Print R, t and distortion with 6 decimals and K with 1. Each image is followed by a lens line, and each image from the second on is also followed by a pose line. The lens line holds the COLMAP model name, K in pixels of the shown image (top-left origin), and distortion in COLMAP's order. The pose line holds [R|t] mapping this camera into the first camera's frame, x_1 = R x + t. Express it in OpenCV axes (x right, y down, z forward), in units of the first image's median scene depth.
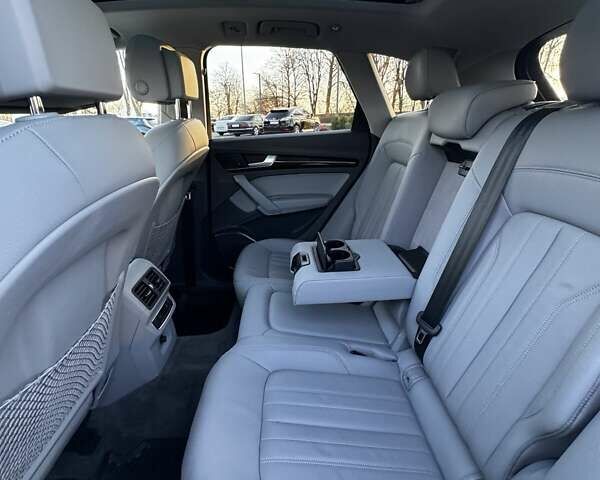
lens RADIAL K [[341.8, 0, 300.0], [0, 341.8, 240.0], [0, 0, 1]] dist [-0.002425, -0.000282]
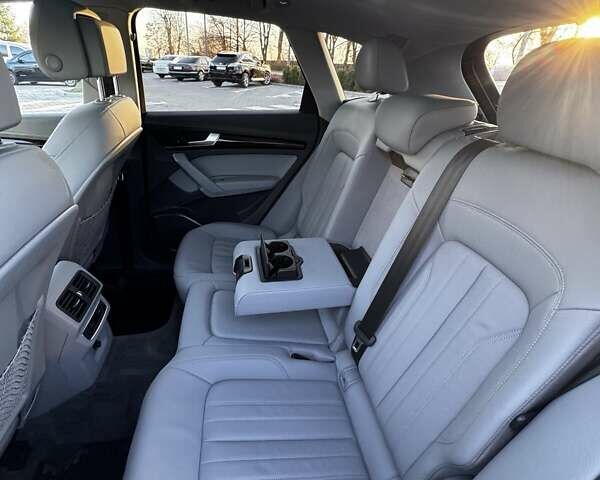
lens RADIAL K [[341.8, 0, 300.0], [0, 341.8, 240.0], [0, 0, 1]] dist [-0.002425, -0.000282]
pose [[0.989180, 0.000953, 0.146704, 0.017991], [-0.019834, 0.991667, 0.127295, -0.130727], [-0.145360, -0.128827, 0.980956, 0.023609]]
